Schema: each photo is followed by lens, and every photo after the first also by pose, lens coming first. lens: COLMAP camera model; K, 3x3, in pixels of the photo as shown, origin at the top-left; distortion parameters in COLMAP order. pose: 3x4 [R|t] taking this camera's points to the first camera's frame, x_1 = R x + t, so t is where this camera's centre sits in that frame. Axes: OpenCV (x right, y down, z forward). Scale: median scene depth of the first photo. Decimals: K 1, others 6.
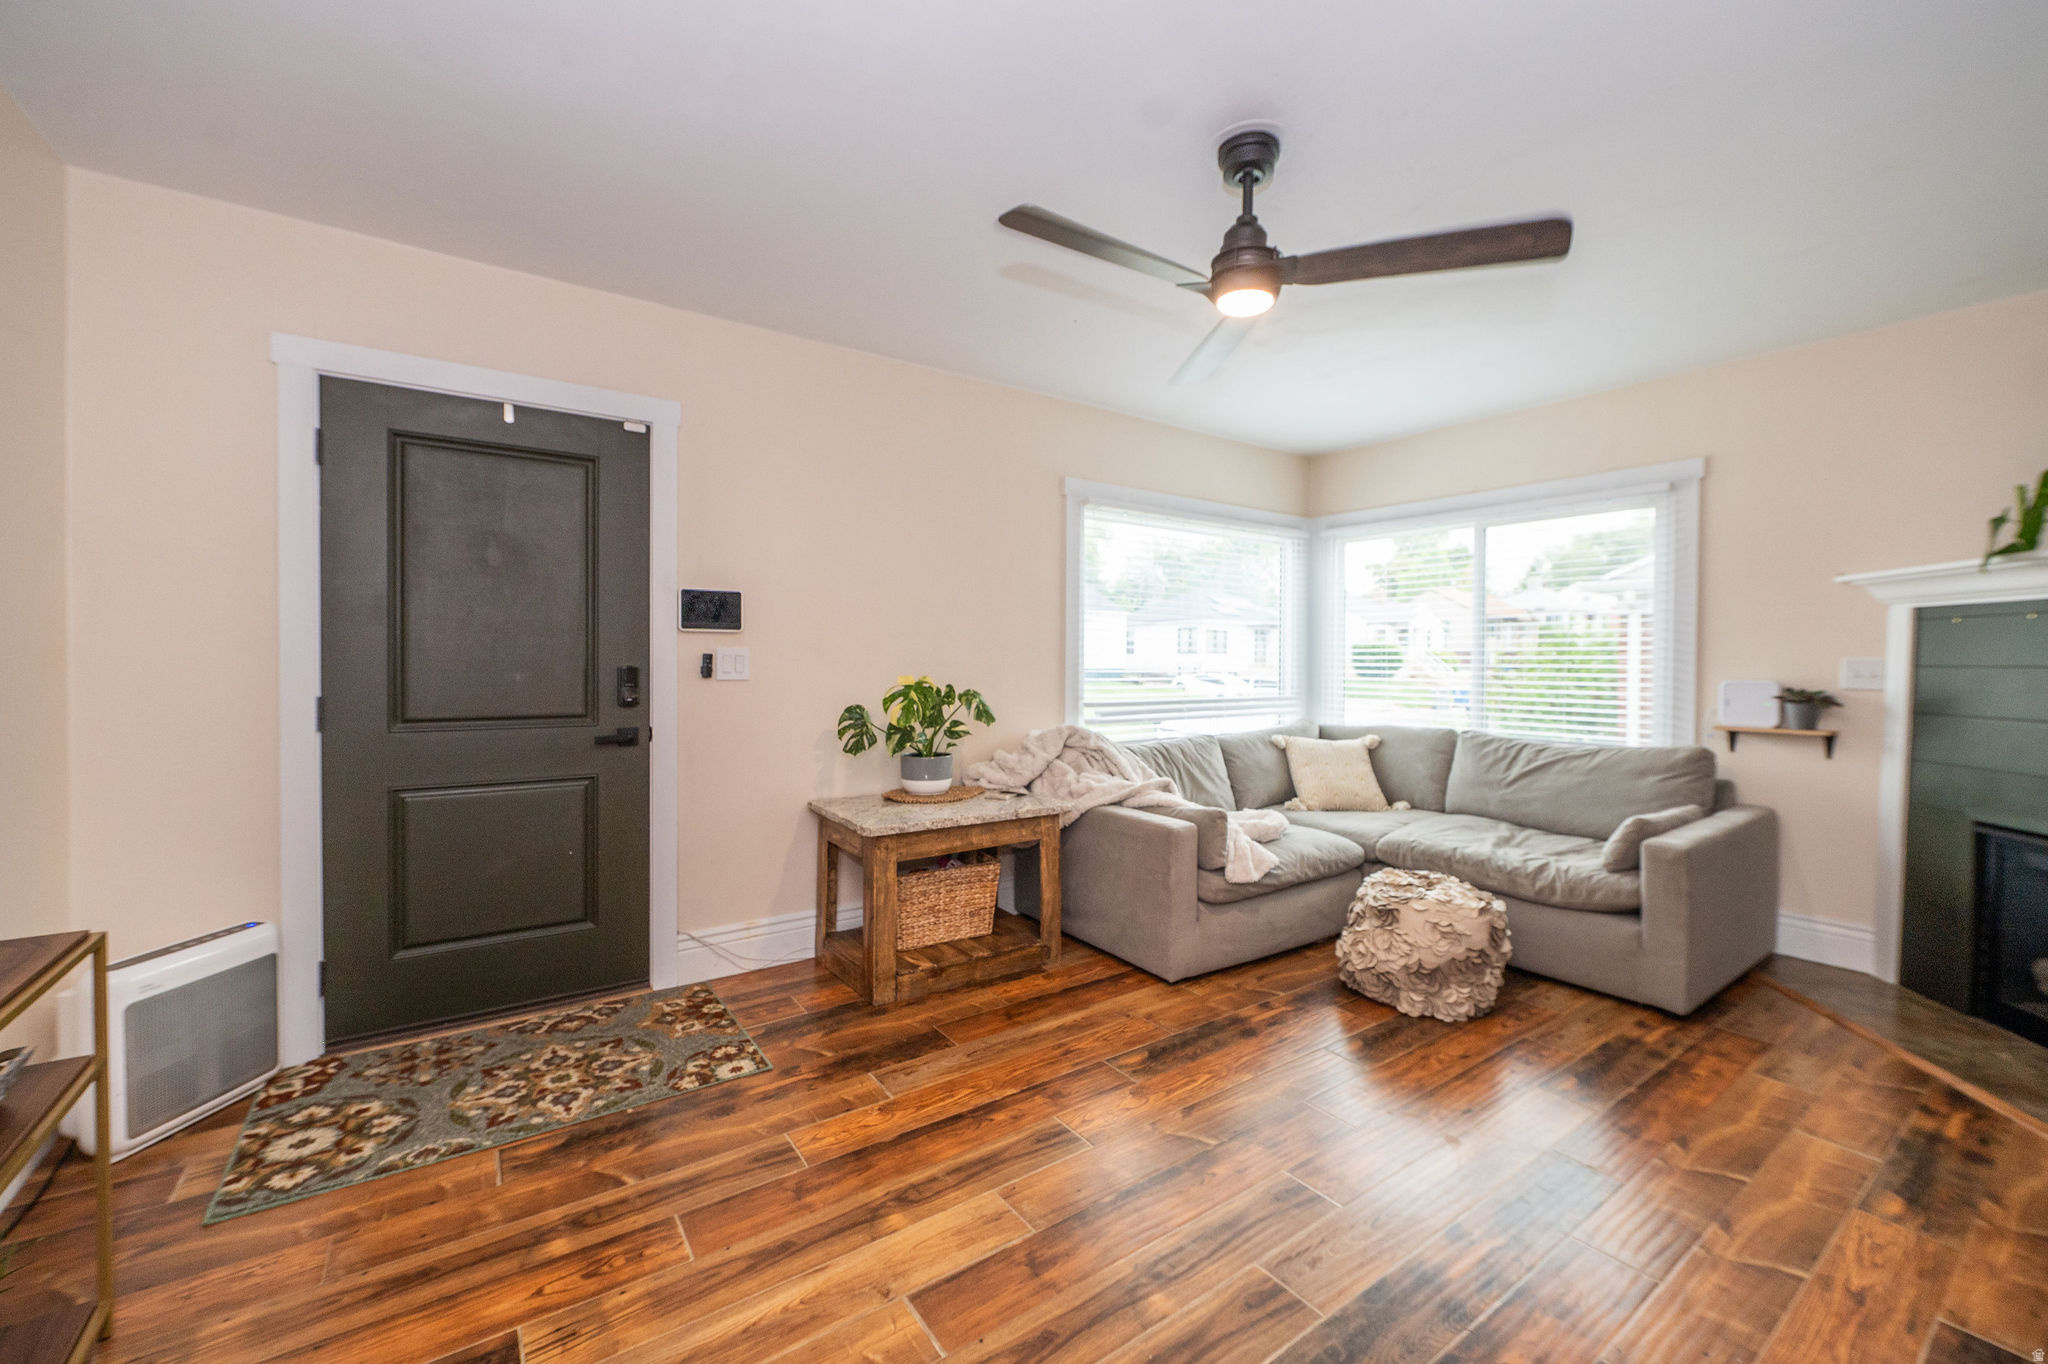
lens RADIAL K [[813.4, 0, 1012.4], [0, 813.4, 675.0], [0, 0, 1]] dist [-0.010136, -0.001164]
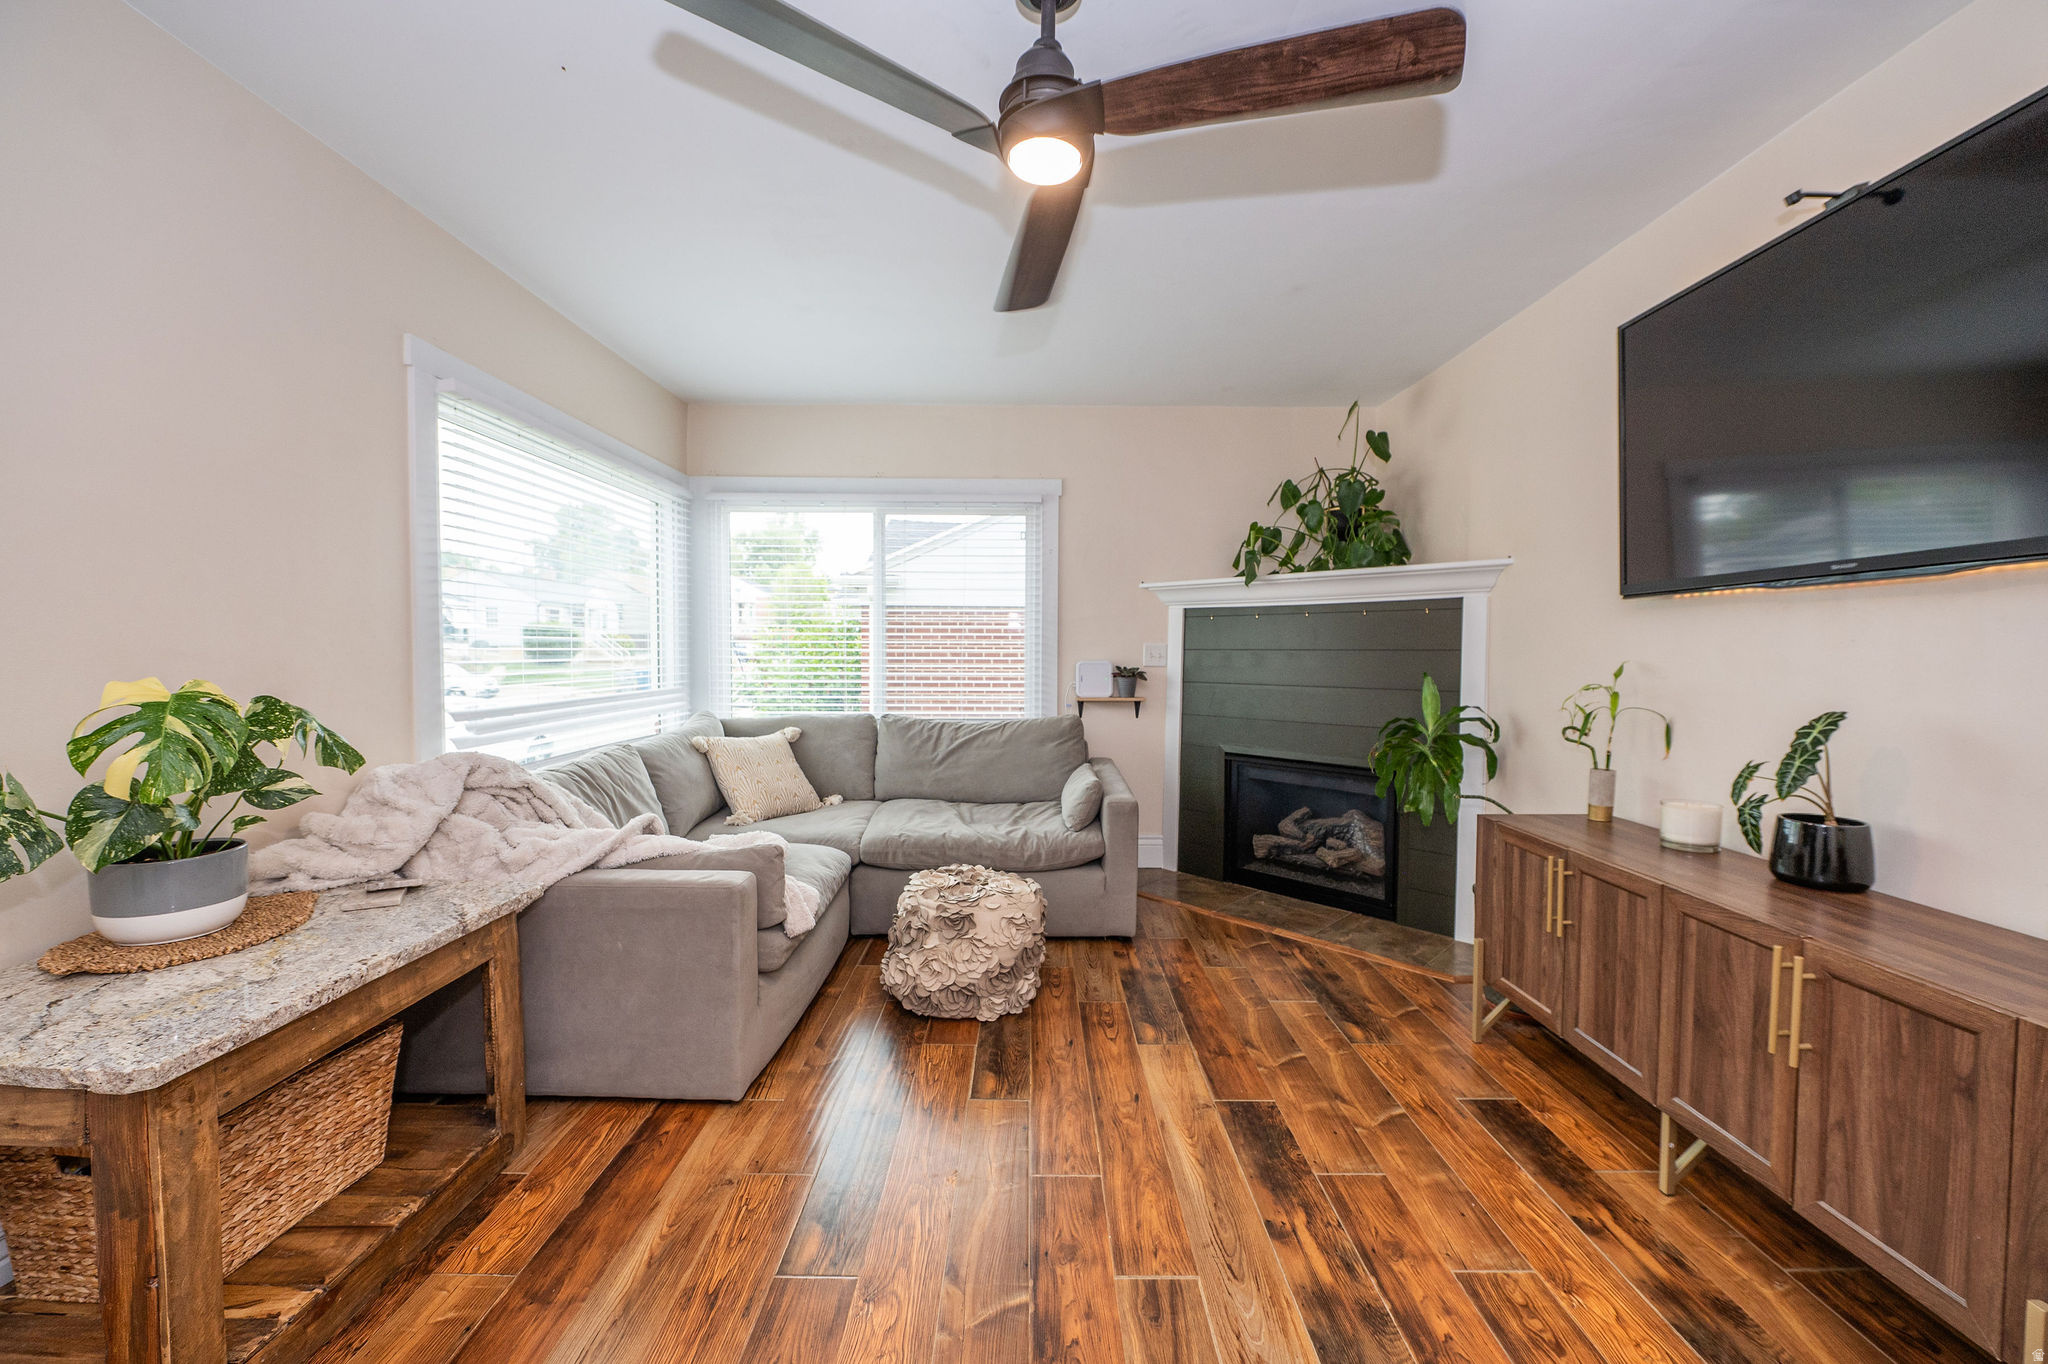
lens RADIAL K [[813.4, 0, 1026.9], [0, 813.4, 685.7], [0, 0, 1]] dist [-0.010136, -0.001164]
pose [[0.566774, -0.040809, 0.822862, -0.214303], [0.013816, 0.999103, 0.040033, -0.007155], [-0.823757, -0.011321, 0.566829, 0.372306]]
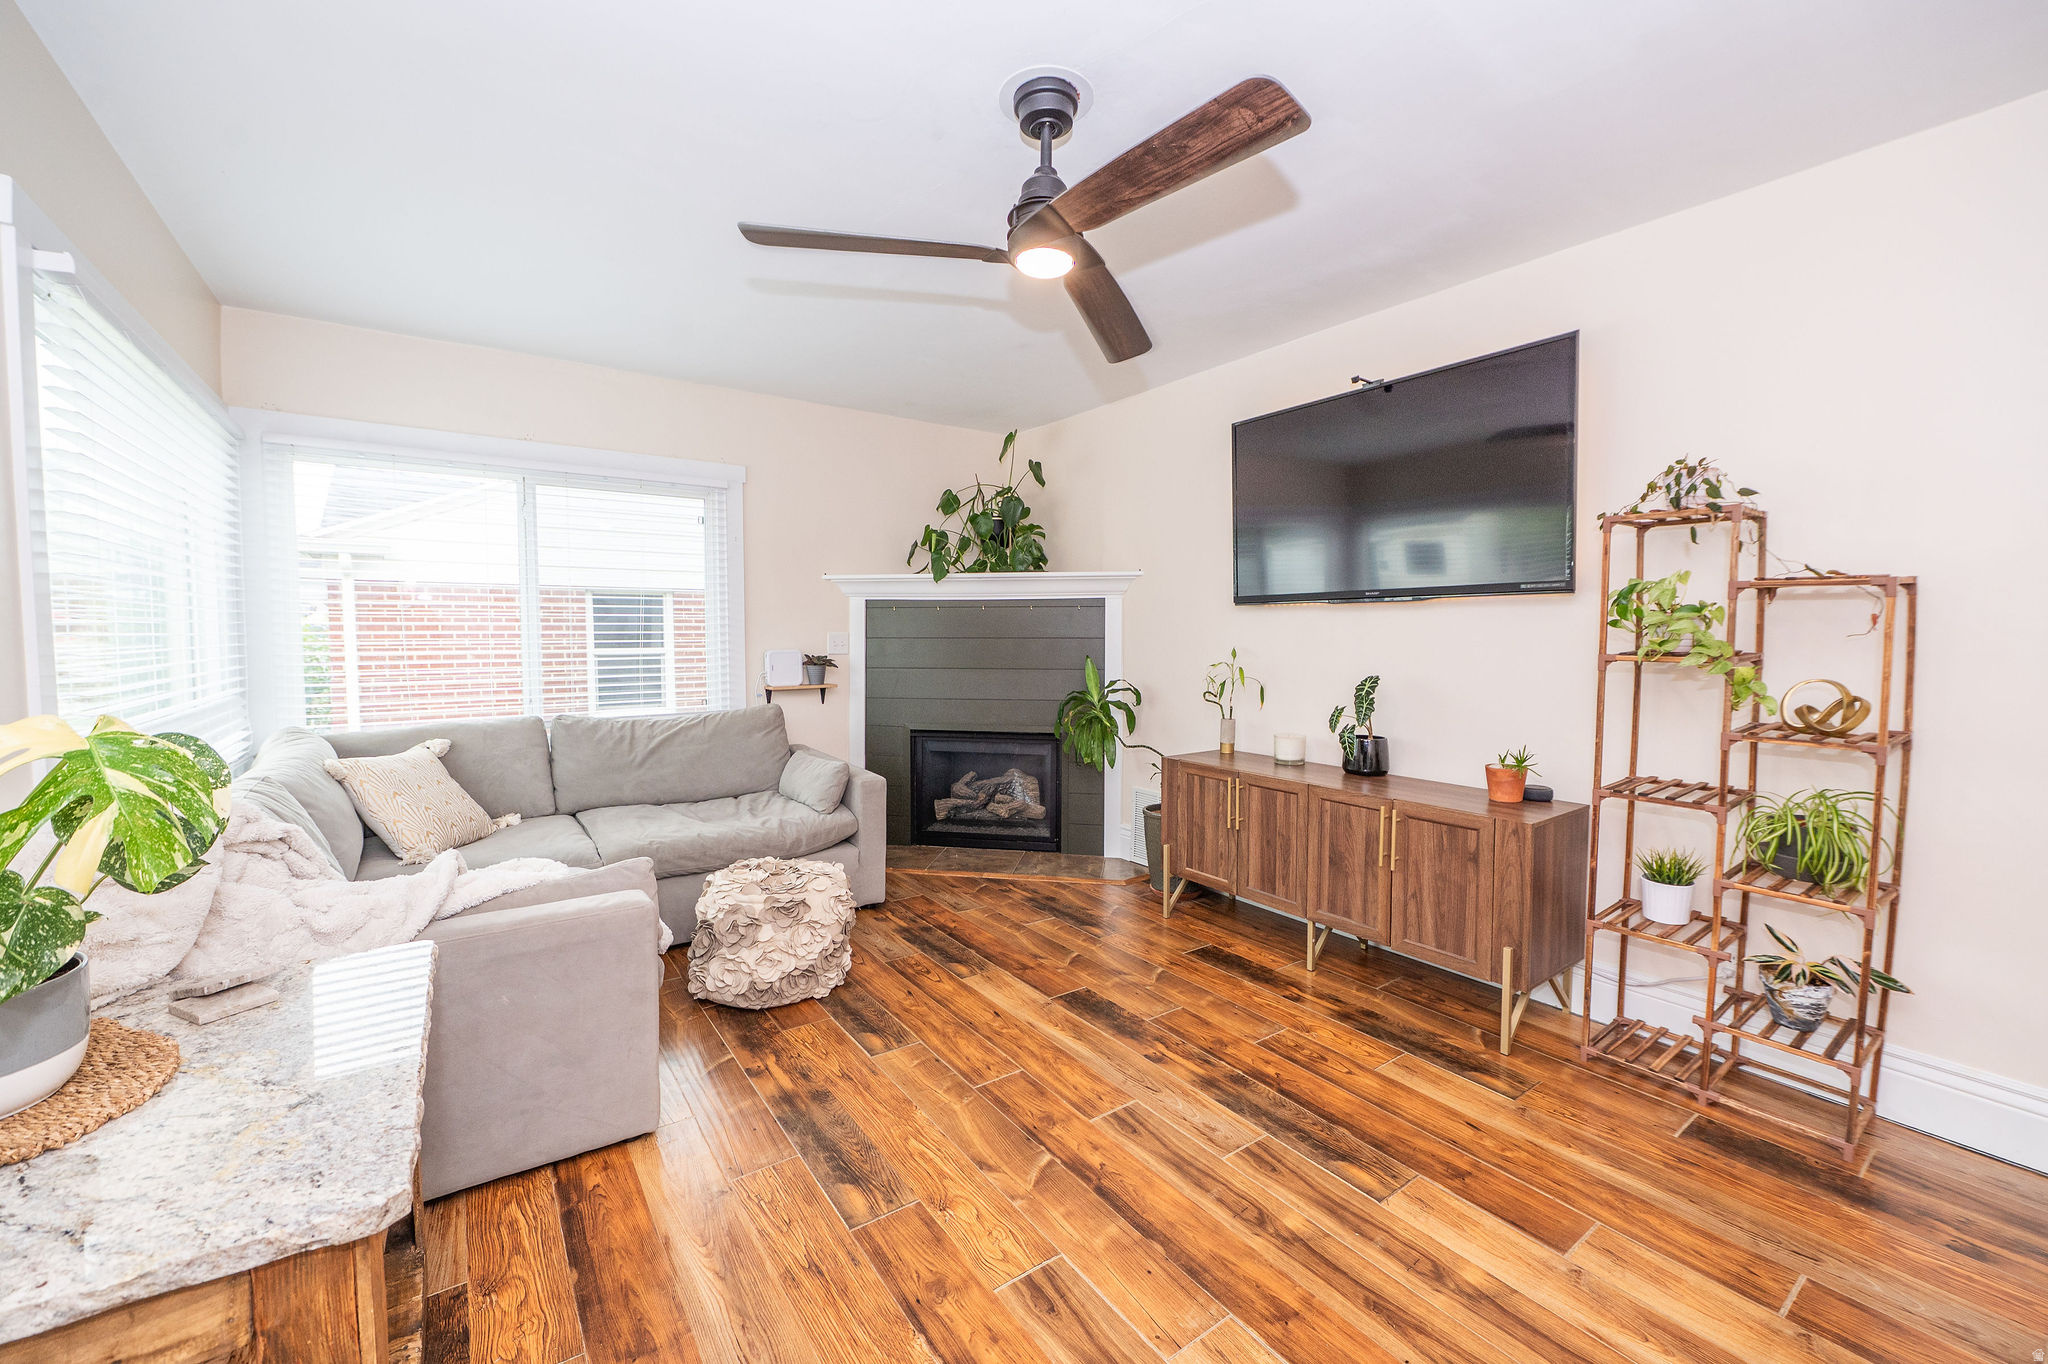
lens RADIAL K [[813.4, 0, 1031.7], [0, 813.4, 682.3], [0, 0, 1]] dist [-0.010136, -0.001164]
pose [[-0.020309, -0.068660, 0.997433, -0.418434], [0.017393, 0.997464, 0.069016, -0.026272], [-0.999642, 0.018750, -0.019064, 0.652005]]
